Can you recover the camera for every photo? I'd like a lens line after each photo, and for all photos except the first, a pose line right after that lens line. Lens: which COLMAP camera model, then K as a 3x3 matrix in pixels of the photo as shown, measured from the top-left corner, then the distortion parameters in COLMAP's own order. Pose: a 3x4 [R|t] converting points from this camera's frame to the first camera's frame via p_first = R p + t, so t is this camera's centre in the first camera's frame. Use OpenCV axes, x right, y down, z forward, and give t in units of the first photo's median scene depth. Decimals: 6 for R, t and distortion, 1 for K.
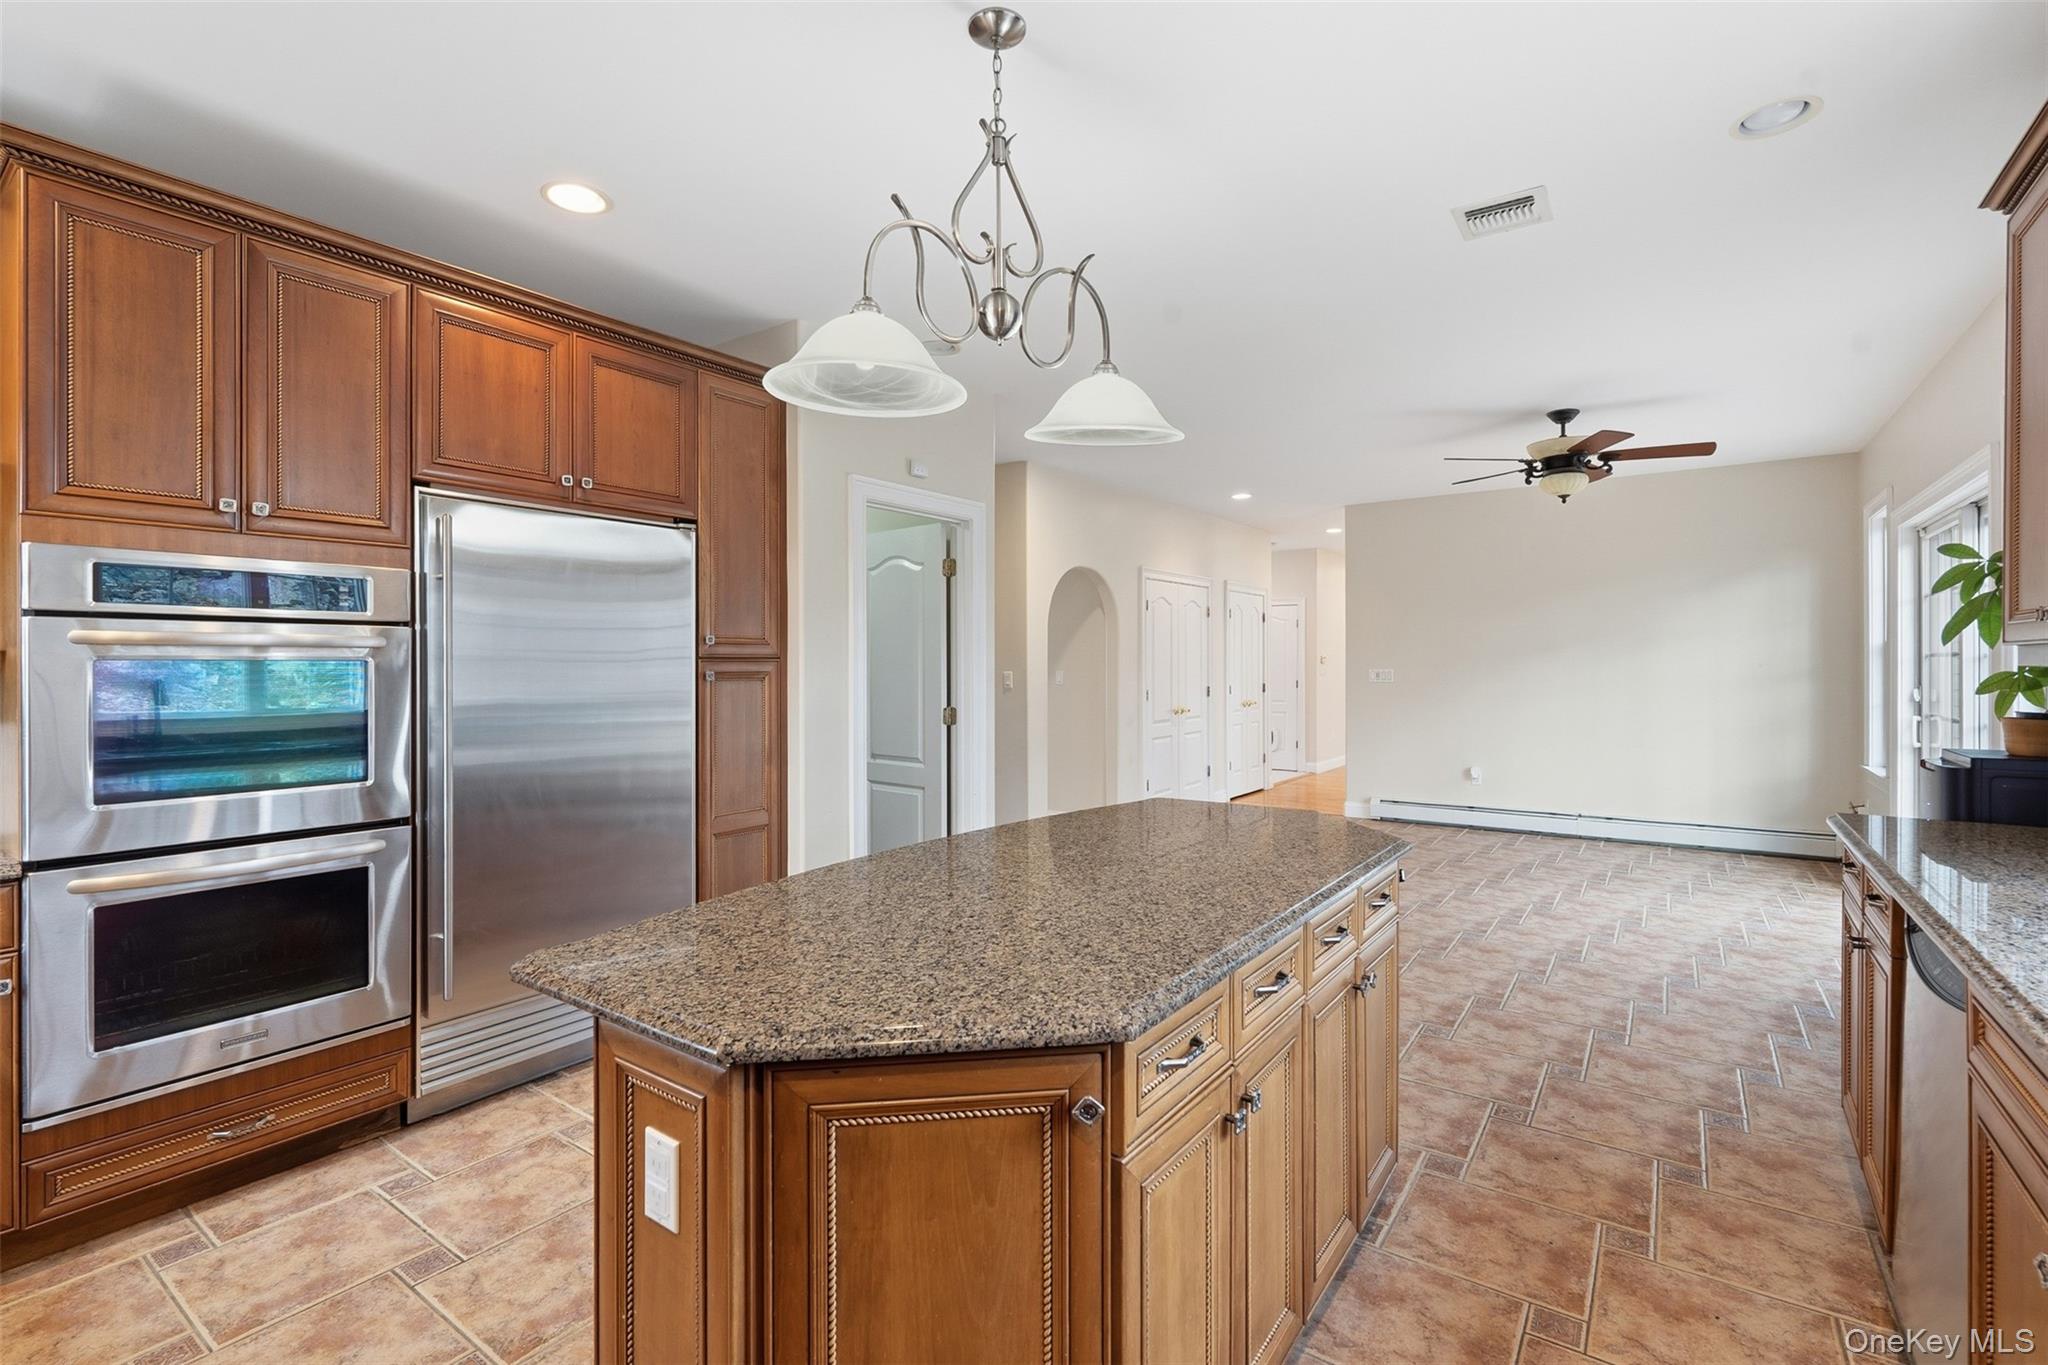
lens RADIAL K [[913.3, 0, 1020.1], [0, 913.3, 693.1], [0, 0, 1]] dist [-0.000897, -0.000120]
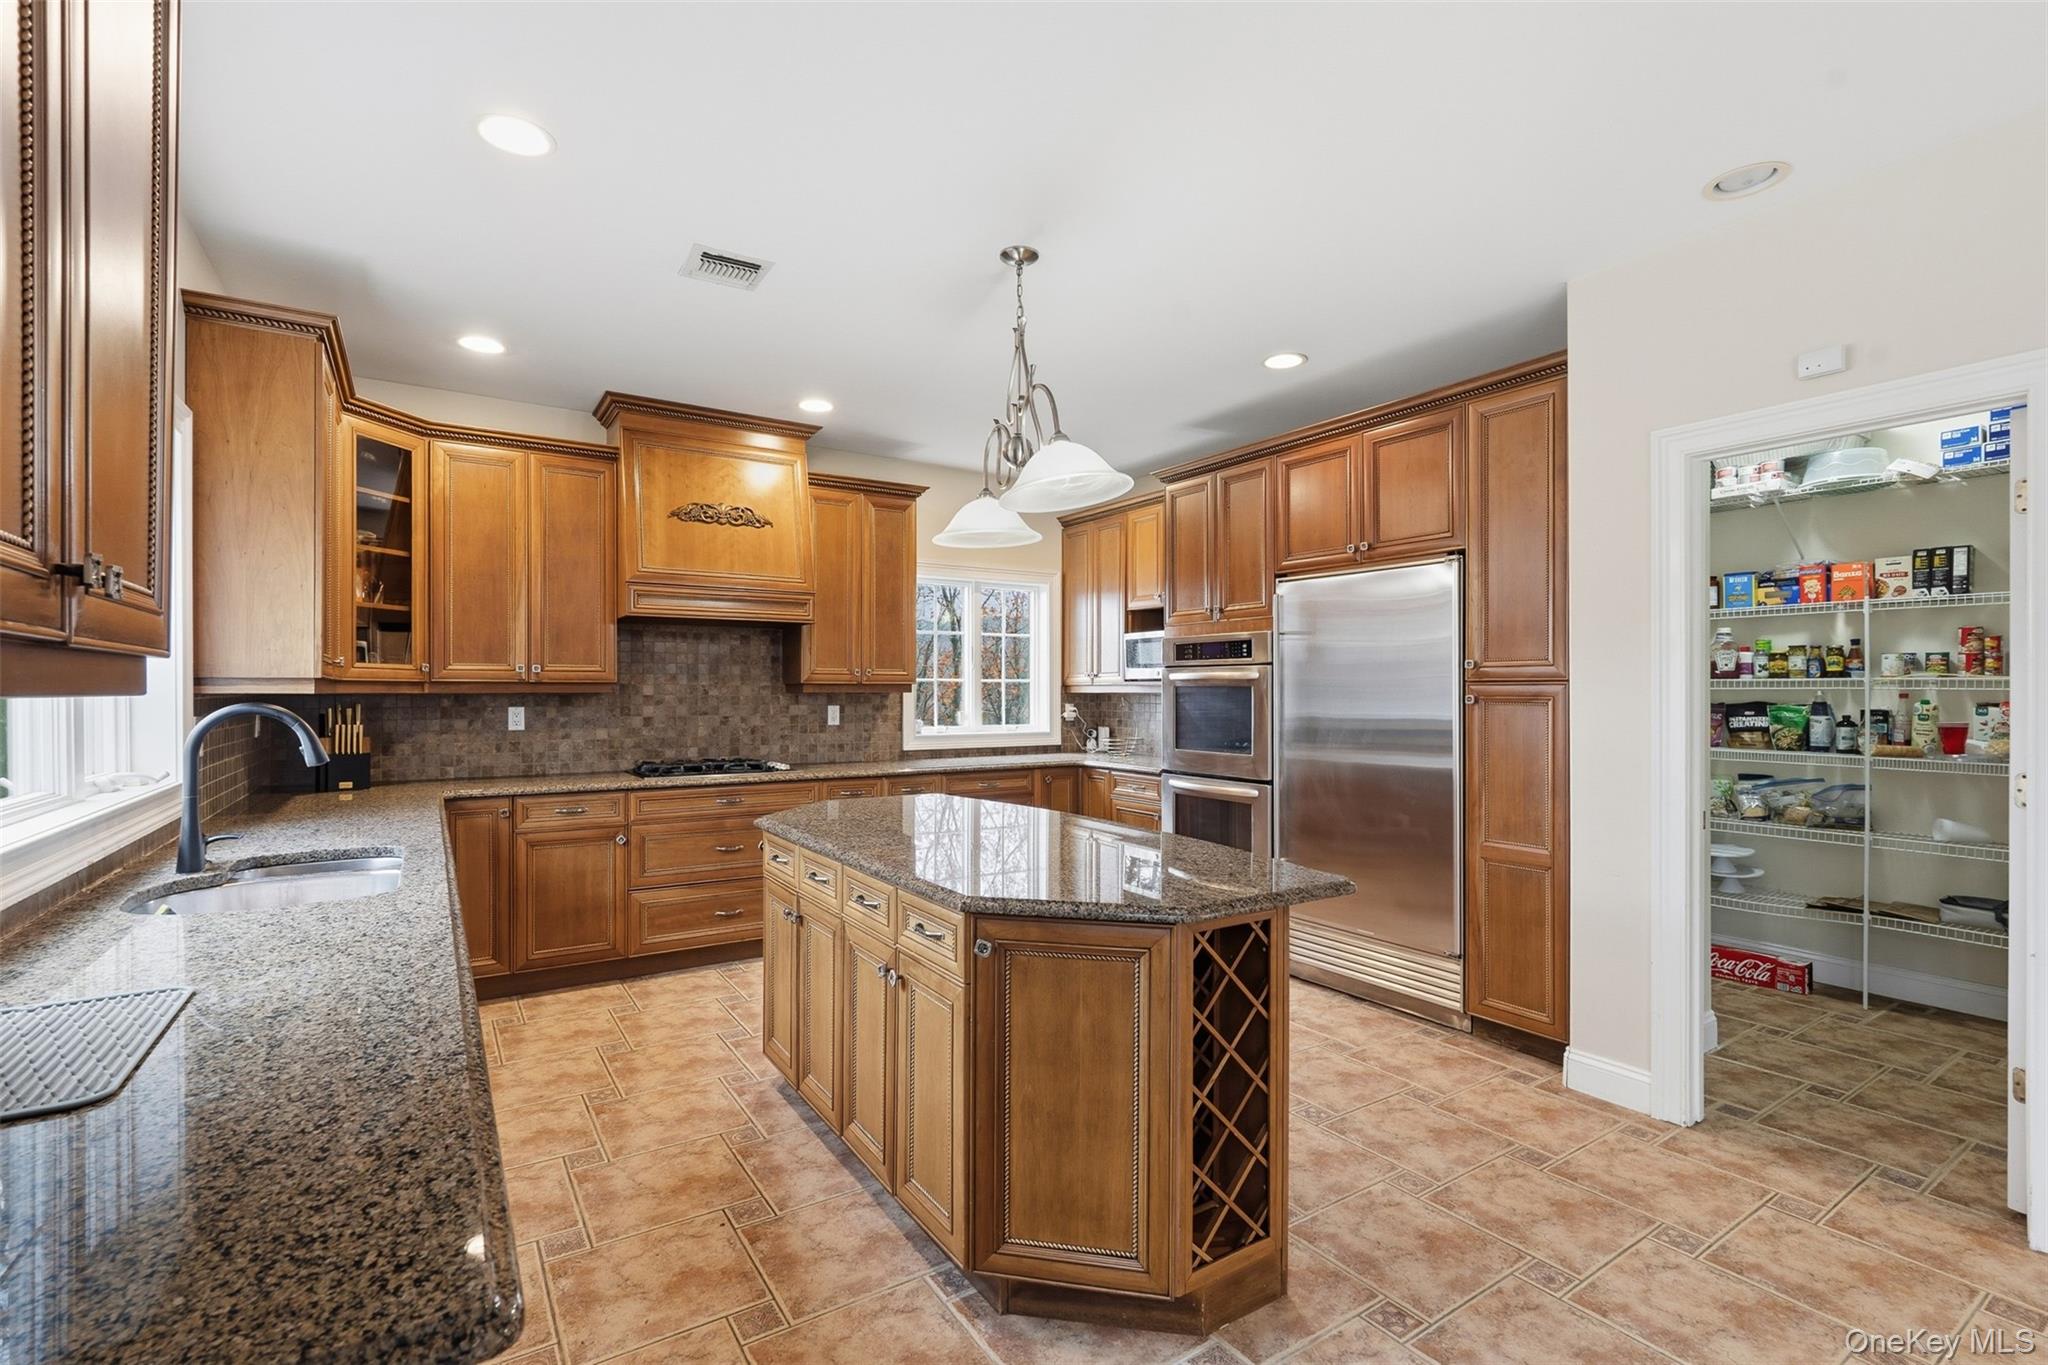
lens RADIAL K [[913.3, 0, 1020.1], [0, 913.3, 693.1], [0, 0, 1]] dist [-0.000897, -0.000120]
pose [[-0.363195, 0.003503, -0.931707, 1.041178], [-0.020572, 0.999719, 0.011778, -0.032396], [0.931486, 0.023445, -0.363020, 1.177385]]
